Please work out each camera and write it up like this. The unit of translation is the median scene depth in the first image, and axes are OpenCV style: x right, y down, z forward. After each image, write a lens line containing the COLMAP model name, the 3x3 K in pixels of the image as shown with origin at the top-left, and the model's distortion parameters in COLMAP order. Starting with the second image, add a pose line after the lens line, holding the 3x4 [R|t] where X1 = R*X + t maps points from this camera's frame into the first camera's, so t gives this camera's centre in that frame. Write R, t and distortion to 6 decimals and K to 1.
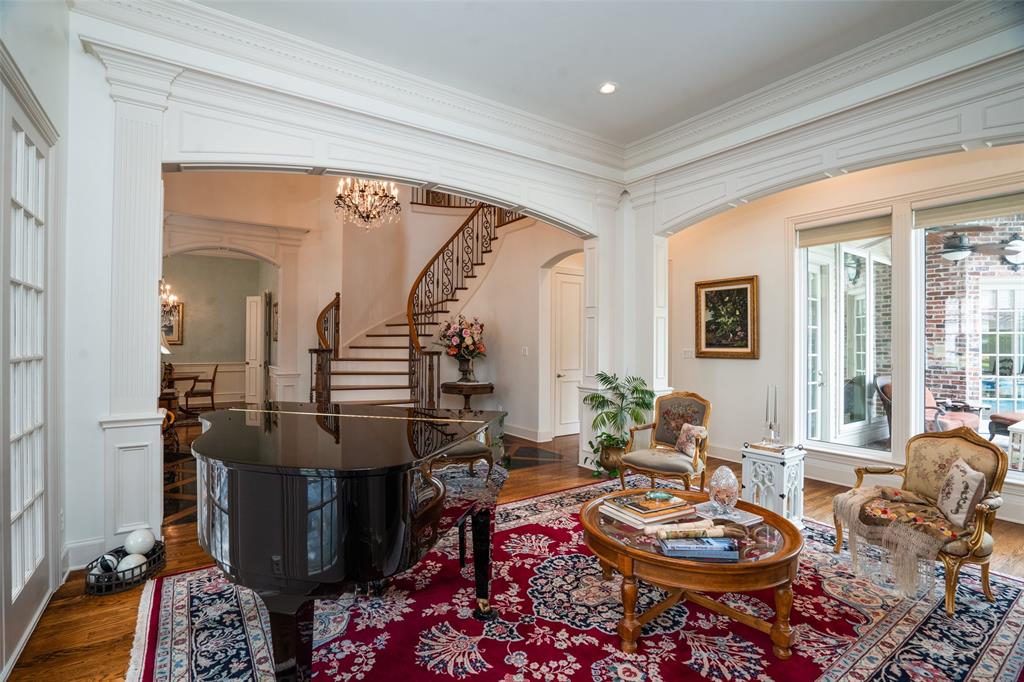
lens RADIAL K [[490.0, 0, 507.4], [0, 490.0, 339.6], [0, 0, 1]] dist [-0.027699, 0.011411]
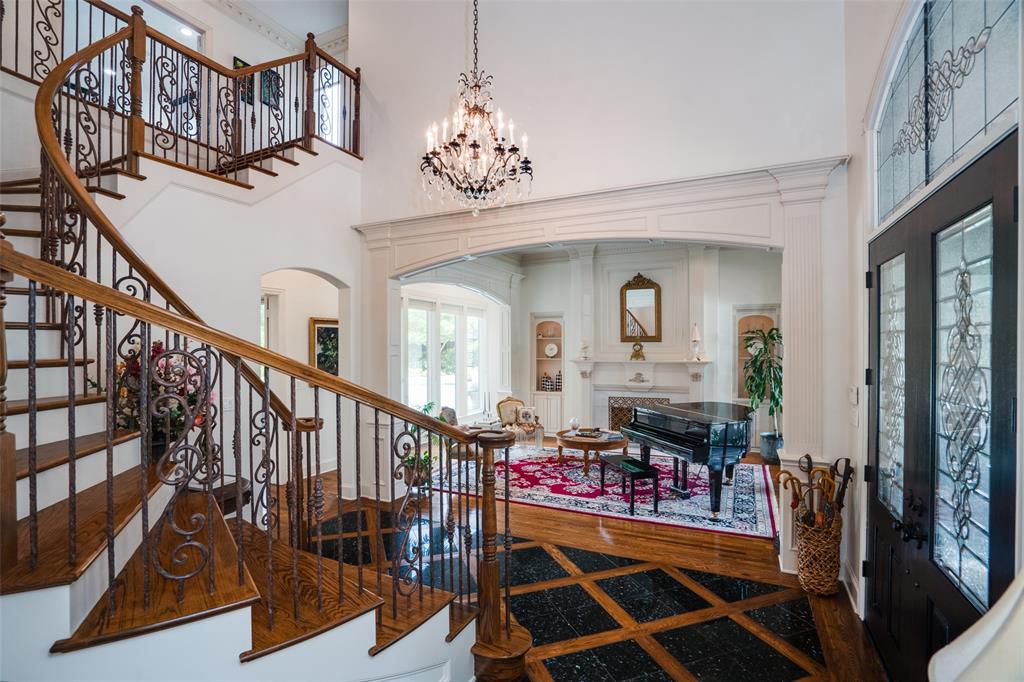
lens RADIAL K [[490.0, 0, 510.7], [0, 490.0, 344.5], [0, 0, 1]] dist [-0.027699, 0.011411]
pose [[-0.502190, -0.004243, 0.864747, -1.259221], [-0.003544, 0.999990, 0.002848, -0.105266], [-0.864750, -0.001635, -0.502200, 1.934119]]
